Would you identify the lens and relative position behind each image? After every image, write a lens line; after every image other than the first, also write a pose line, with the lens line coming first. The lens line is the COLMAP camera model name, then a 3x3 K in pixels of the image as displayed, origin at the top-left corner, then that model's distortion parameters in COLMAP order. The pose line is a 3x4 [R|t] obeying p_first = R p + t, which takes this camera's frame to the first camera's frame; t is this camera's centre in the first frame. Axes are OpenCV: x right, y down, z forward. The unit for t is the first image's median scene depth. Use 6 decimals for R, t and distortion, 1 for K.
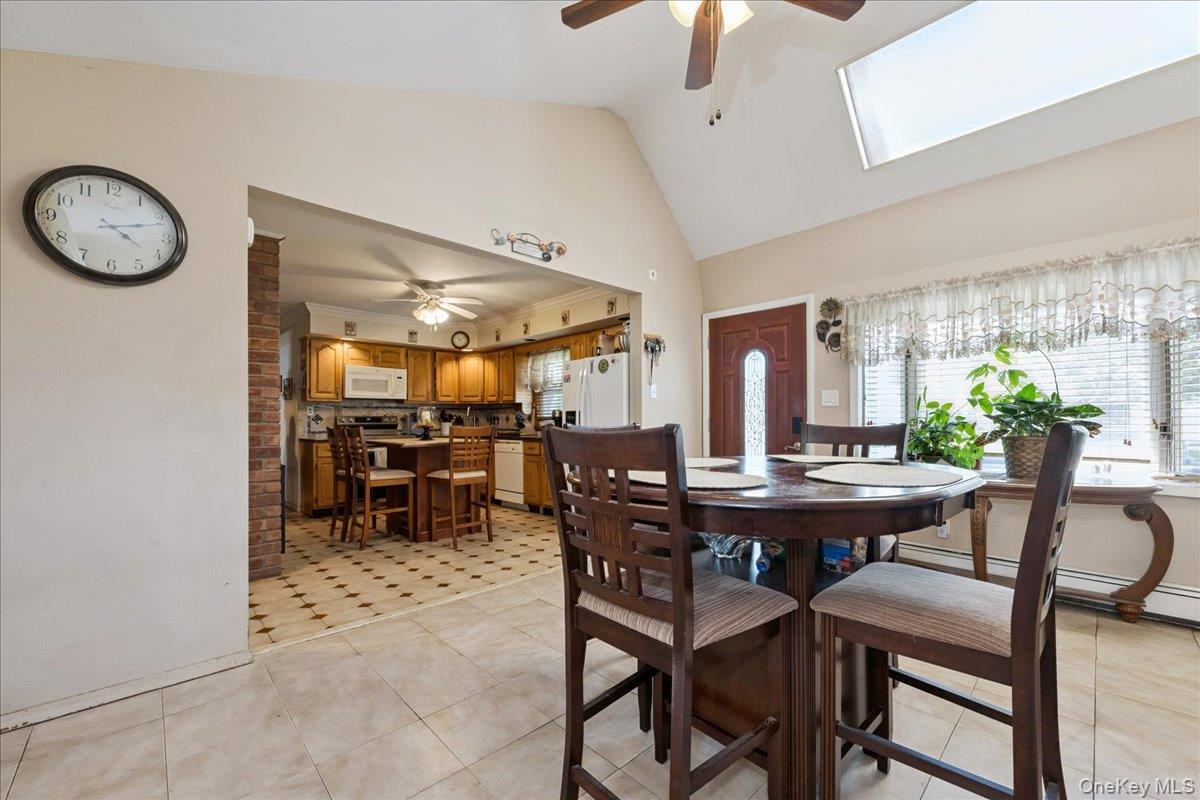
lens RADIAL K [[484.7, 0, 600.0], [0, 484.7, 400.0], [0, 0, 1]] dist [-0.002858, -0.000198]
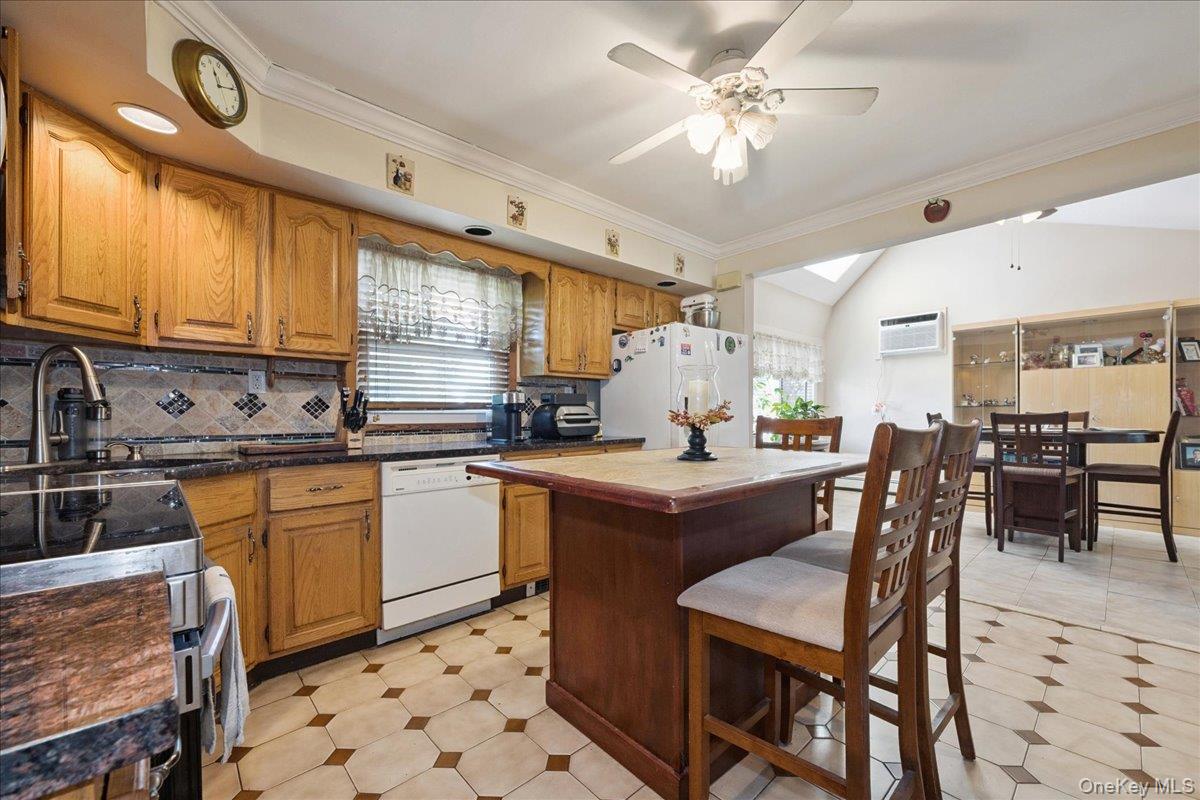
lens RADIAL K [[484.7, 0, 600.0], [0, 484.7, 400.0], [0, 0, 1]] dist [-0.002858, -0.000198]
pose [[0.001263, 0.034205, 0.999414, -0.559904], [-0.039589, 0.998633, -0.034128, 0.041687], [-0.999215, -0.039523, 0.002615, 0.832885]]
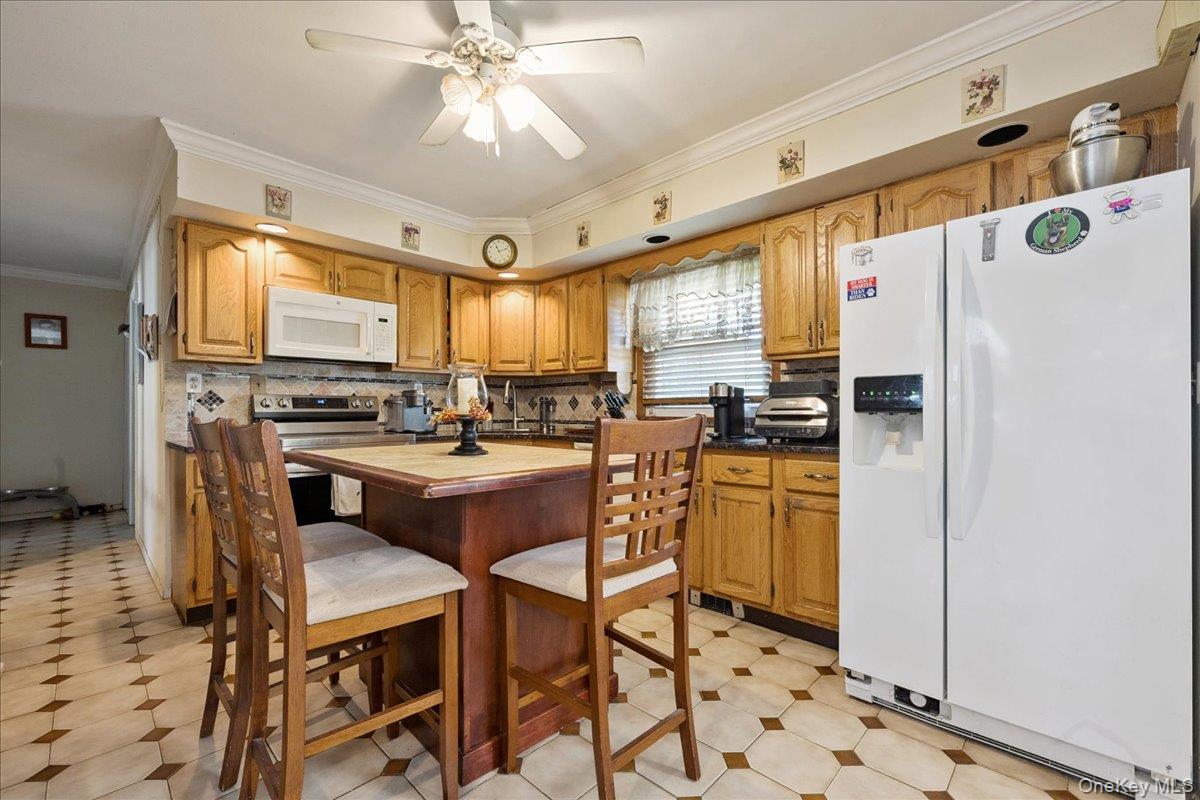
lens RADIAL K [[510.9, 0, 600.9], [0, 510.9, 393.2], [0, 0, 1]] dist [-0.000753, 0.000008]
pose [[0.999203, 0.004286, 0.039696, -0.209714], [-0.004739, 0.999925, 0.011302, 0.023799], [-0.039645, -0.011481, 0.999148, 0.461945]]
